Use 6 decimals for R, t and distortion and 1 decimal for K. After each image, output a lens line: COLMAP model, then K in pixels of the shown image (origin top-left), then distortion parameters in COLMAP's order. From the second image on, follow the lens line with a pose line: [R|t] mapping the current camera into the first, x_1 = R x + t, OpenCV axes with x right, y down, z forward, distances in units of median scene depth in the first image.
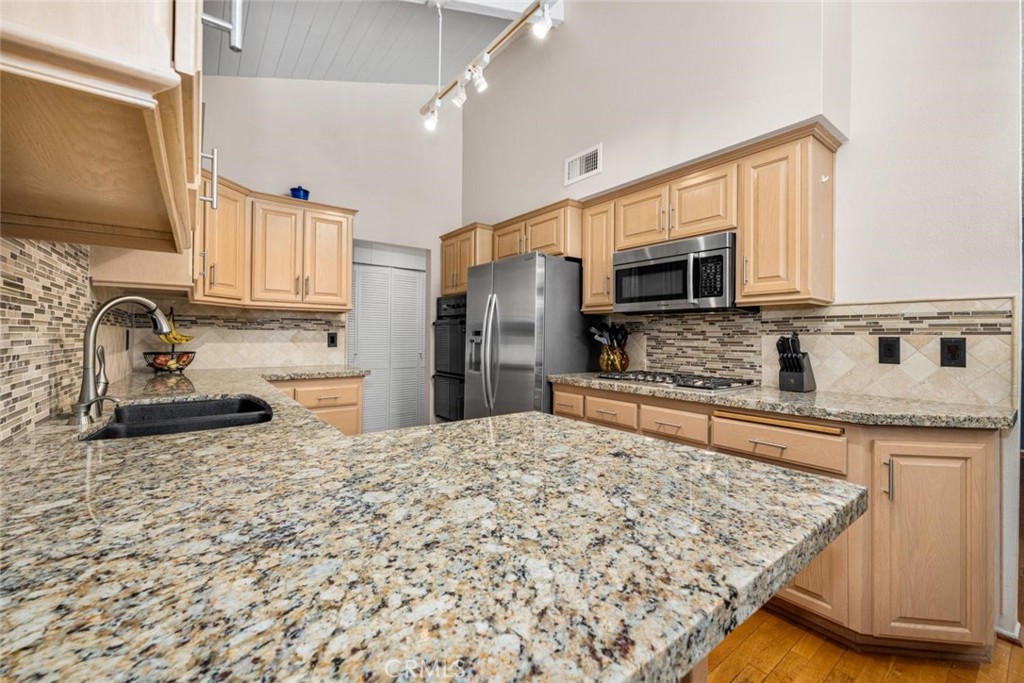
lens RADIAL K [[411.1, 0, 524.5], [0, 411.1, 331.7], [0, 0, 1]] dist [-0.001357, 0.000462]
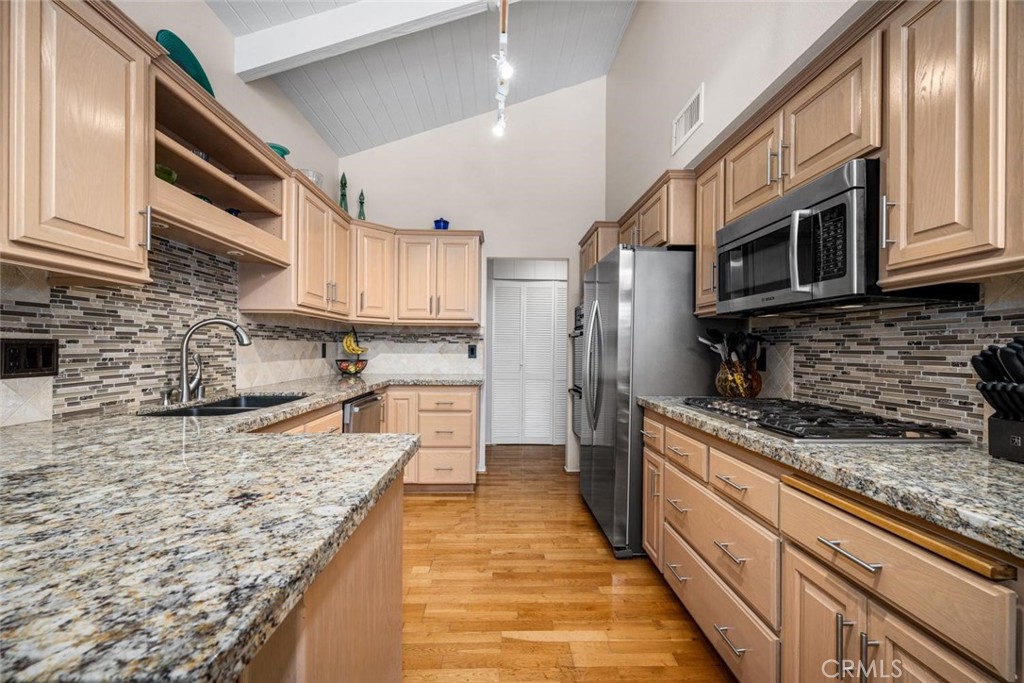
lens RADIAL K [[411.1, 0, 511.5], [0, 411.1, 346.7], [0, 0, 1]] dist [-0.001357, 0.000462]
pose [[0.812251, -0.002898, -0.583300, 0.349759], [0.005739, 0.999979, 0.003025, 0.005737], [0.583279, -0.005805, 0.812251, 0.214420]]
